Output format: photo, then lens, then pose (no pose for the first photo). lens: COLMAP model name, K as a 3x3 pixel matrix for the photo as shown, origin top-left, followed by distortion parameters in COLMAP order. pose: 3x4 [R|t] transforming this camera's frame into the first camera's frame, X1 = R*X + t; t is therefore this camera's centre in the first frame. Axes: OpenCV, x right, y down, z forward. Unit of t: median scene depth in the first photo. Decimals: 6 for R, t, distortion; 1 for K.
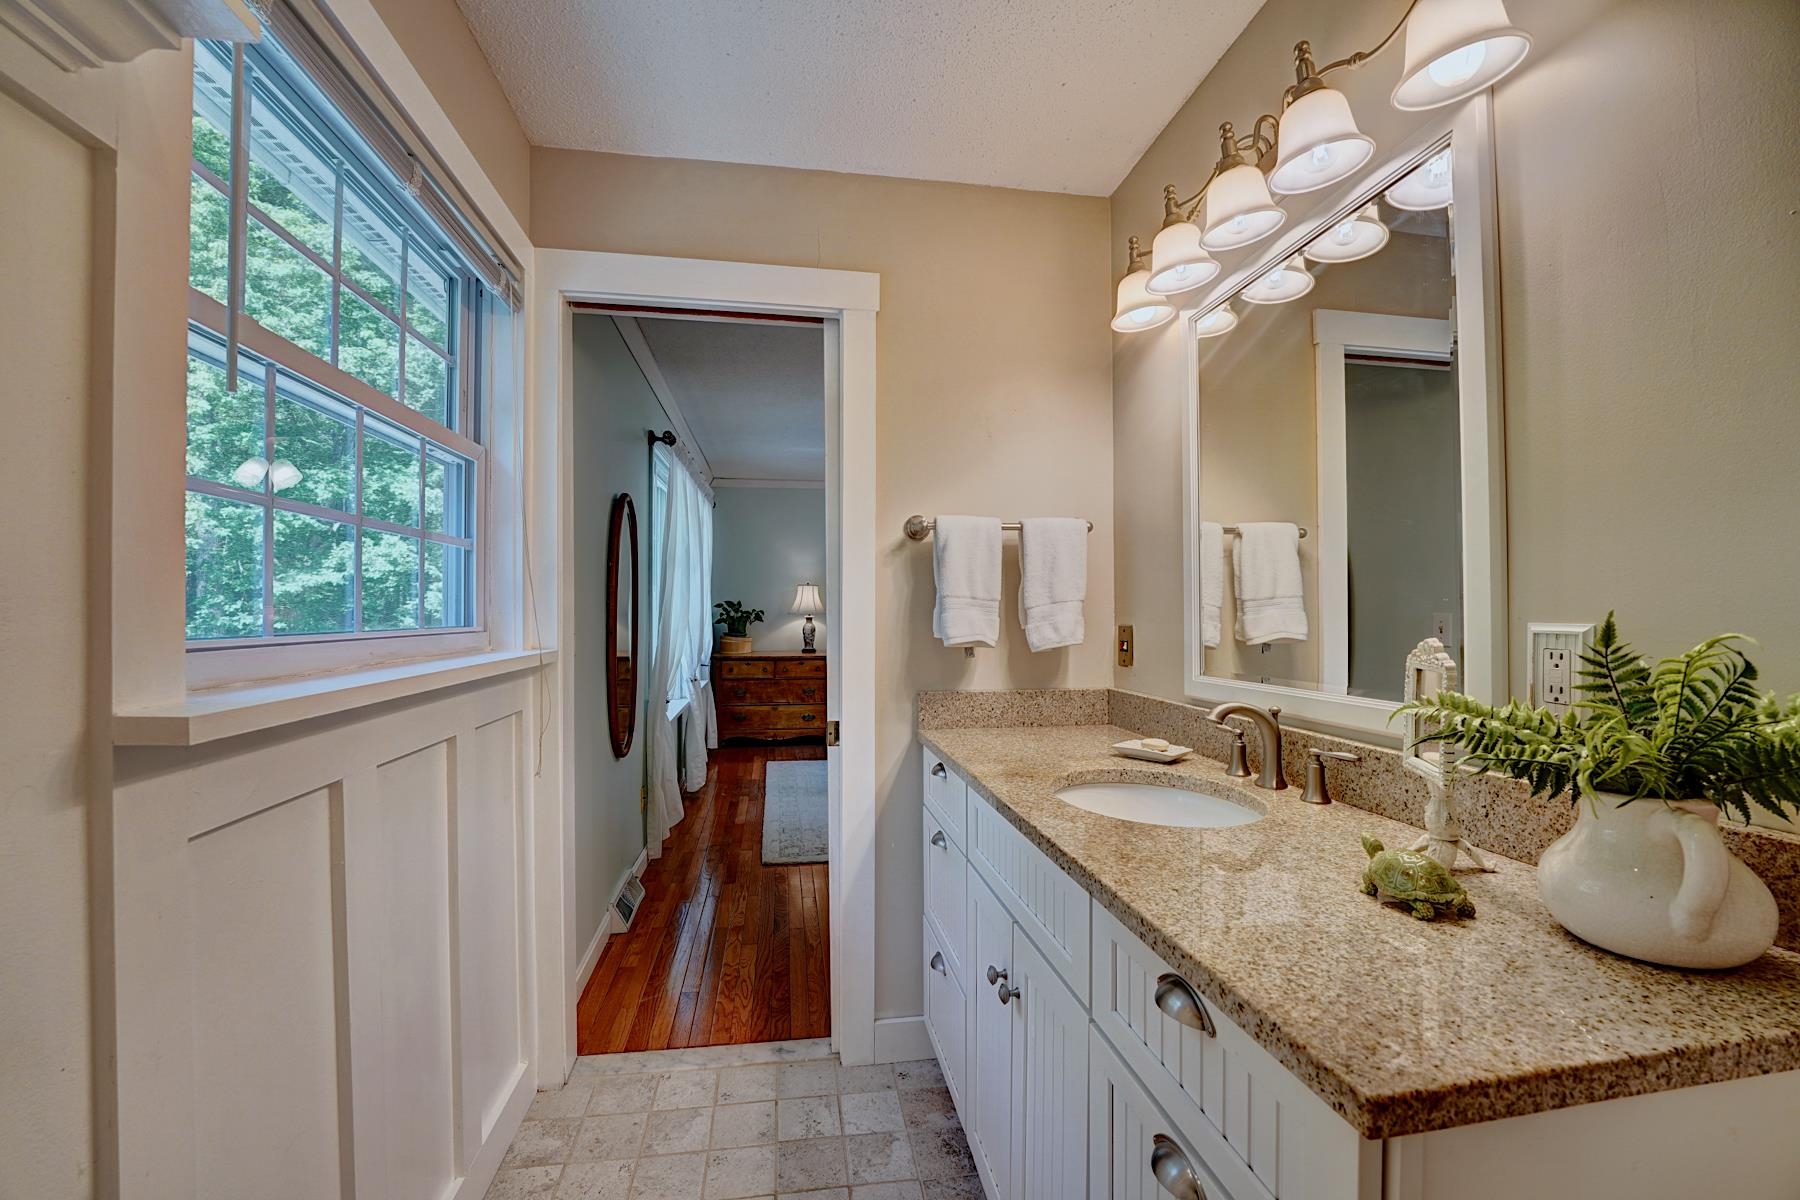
lens RADIAL K [[738.9, 0, 896.8], [0, 738.9, 608.0], [0, 0, 1]] dist [-0.024847, 0.000787]
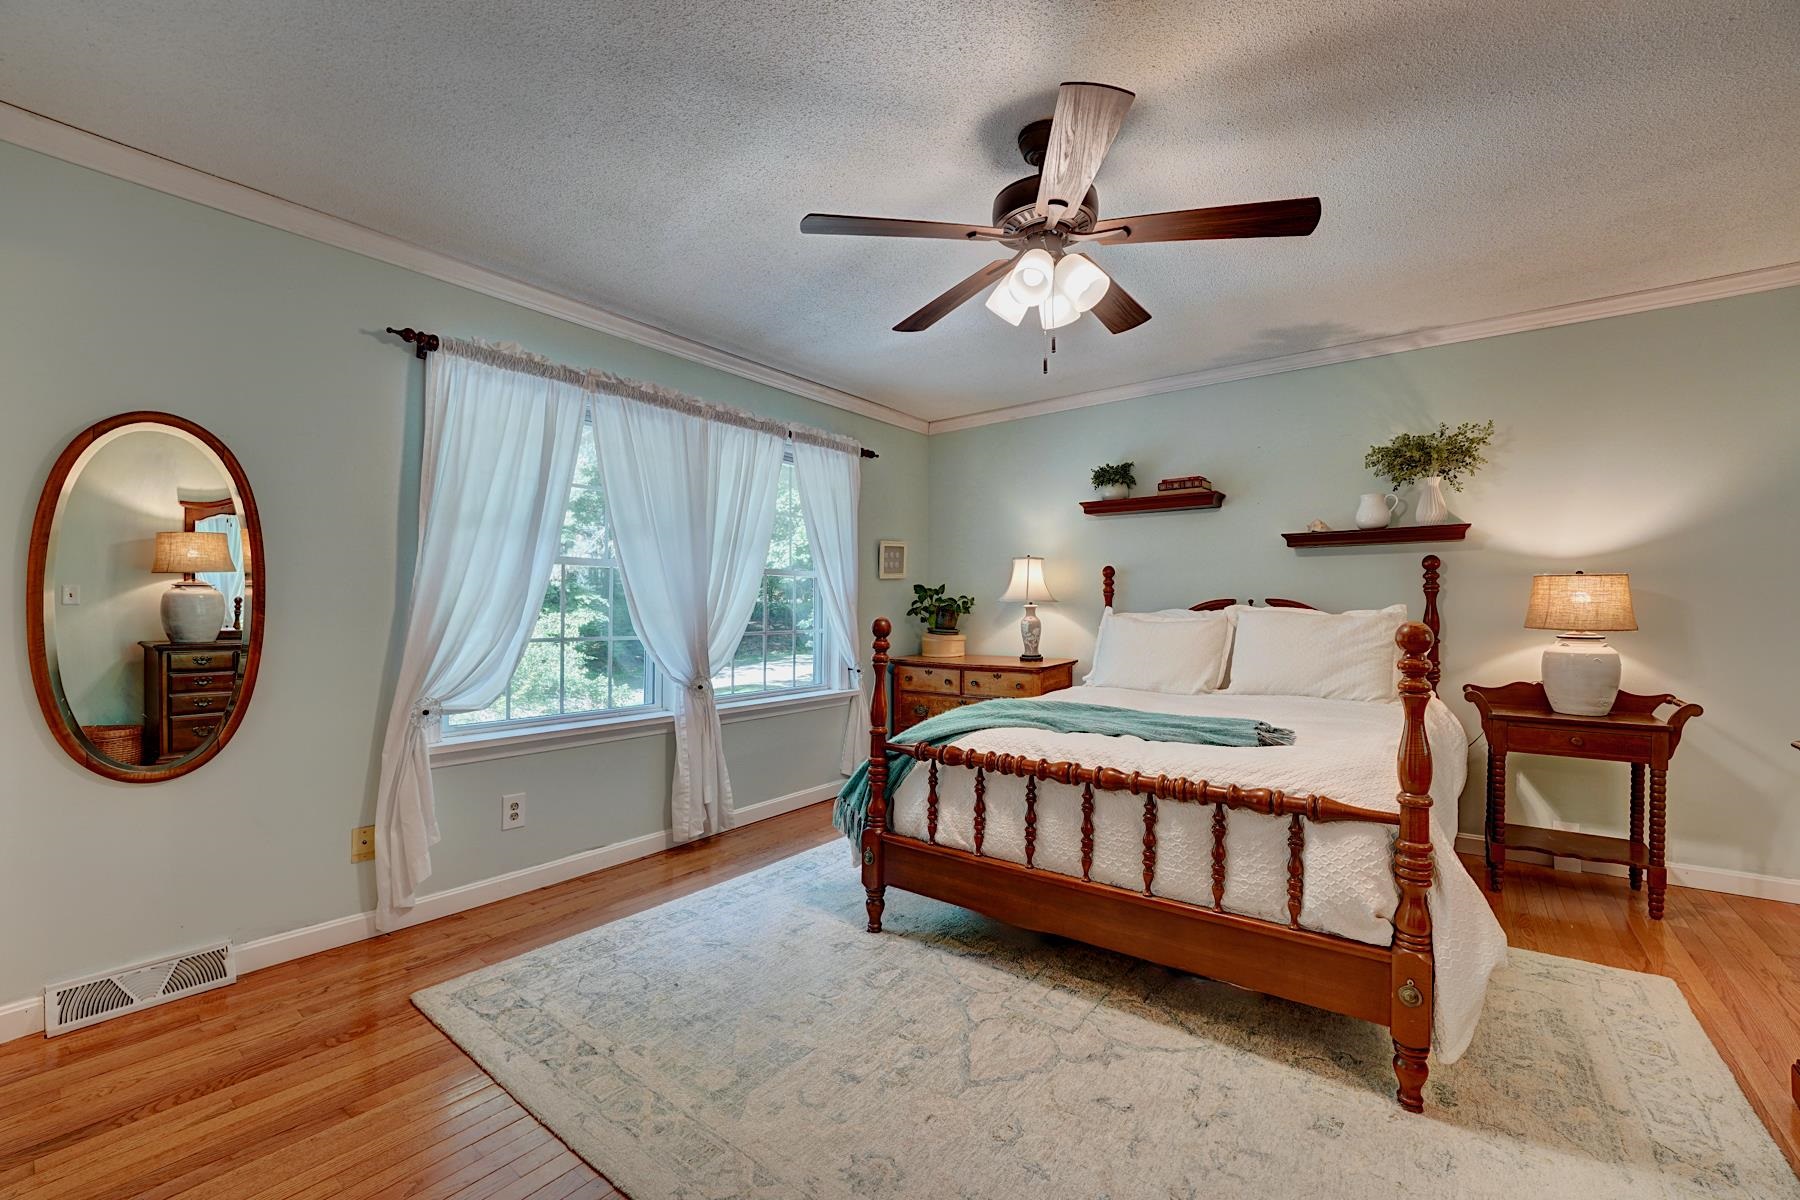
lens RADIAL K [[738.9, 0, 896.8], [0, 738.9, 608.0], [0, 0, 1]] dist [-0.024847, 0.000787]
pose [[0.683022, 0.000358, -0.730398, 0.283808], [0.001623, 0.999997, 0.002007, 0.011936], [0.730396, -0.002556, 0.683019, 0.466964]]
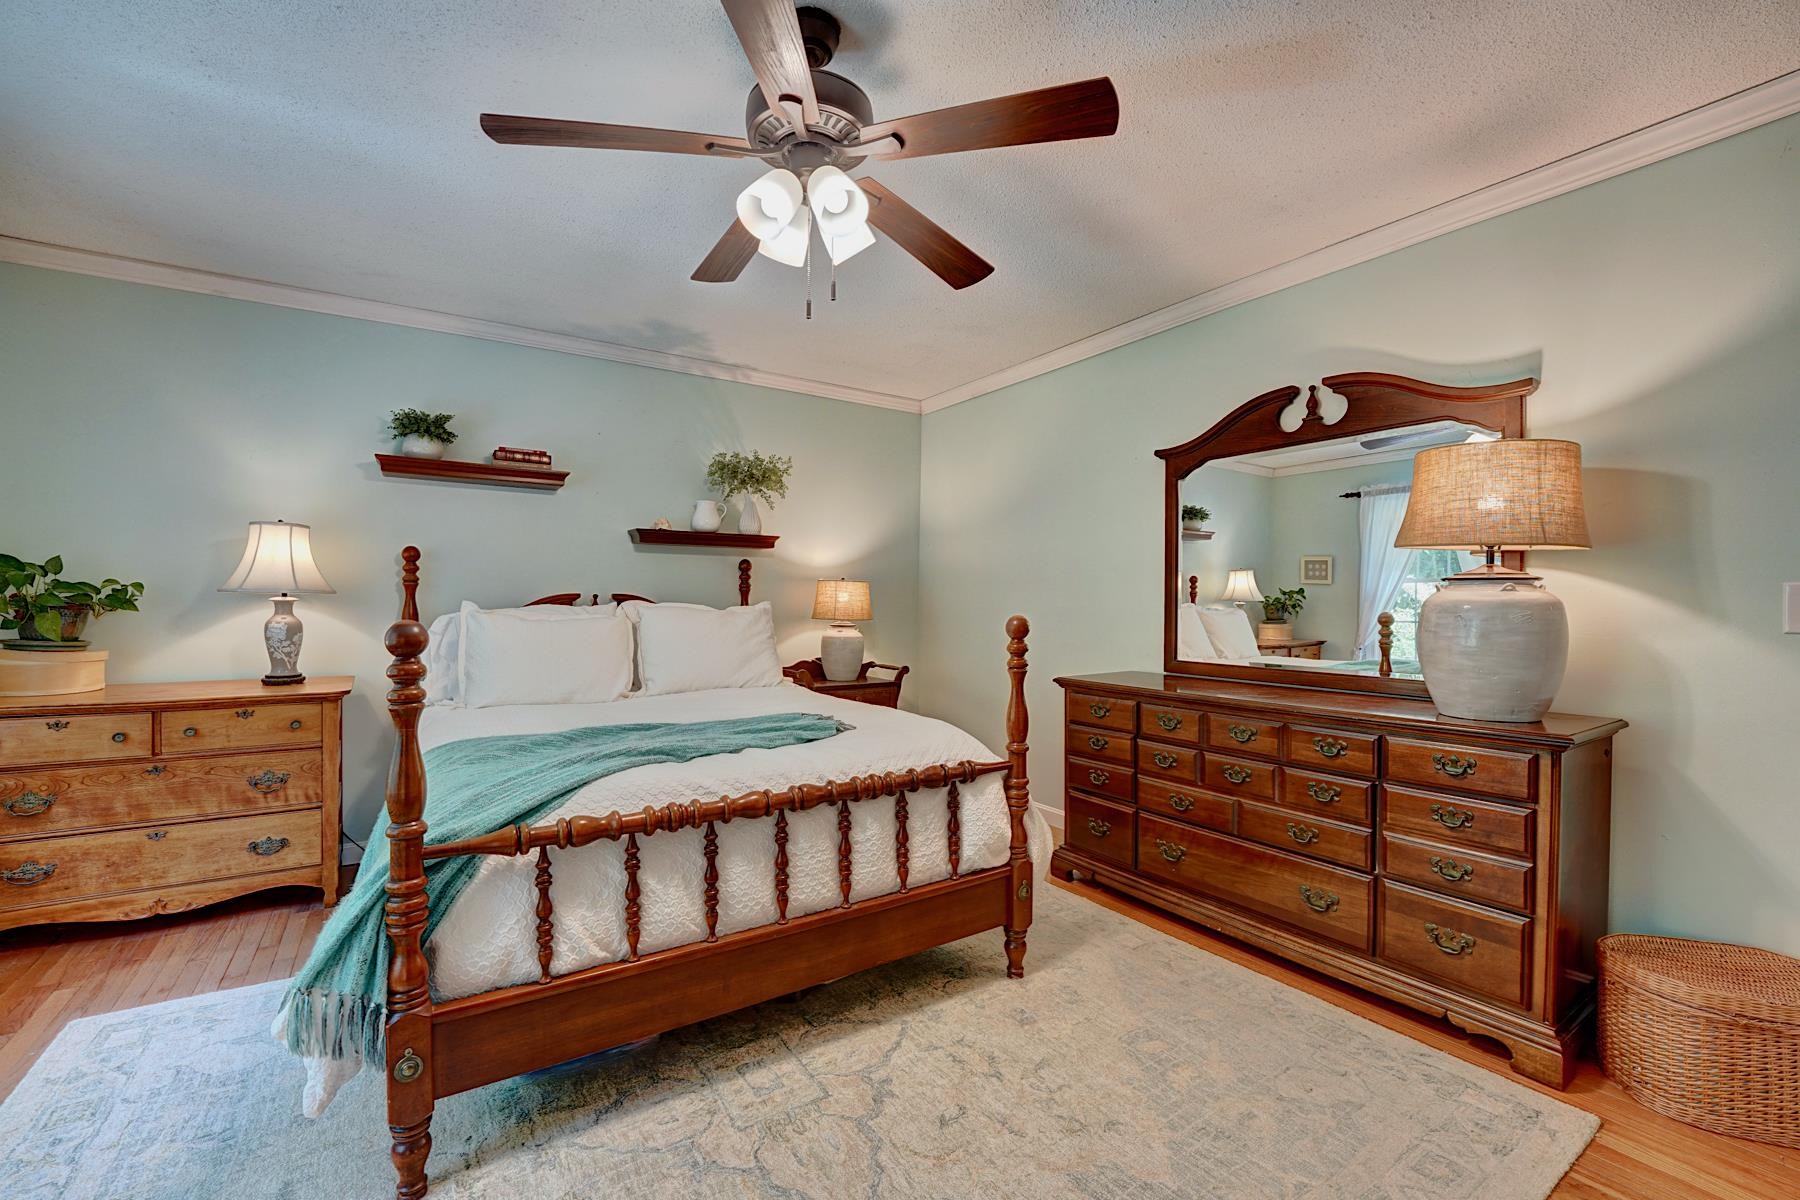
lens RADIAL K [[738.9, 0, 896.8], [0, 738.9, 608.0], [0, 0, 1]] dist [-0.024847, 0.000787]
pose [[0.911795, 0.002367, 0.410639, 0.031615], [-0.005917, 0.999955, 0.007374, 0.011695], [-0.410603, -0.009154, 0.911768, 0.479013]]
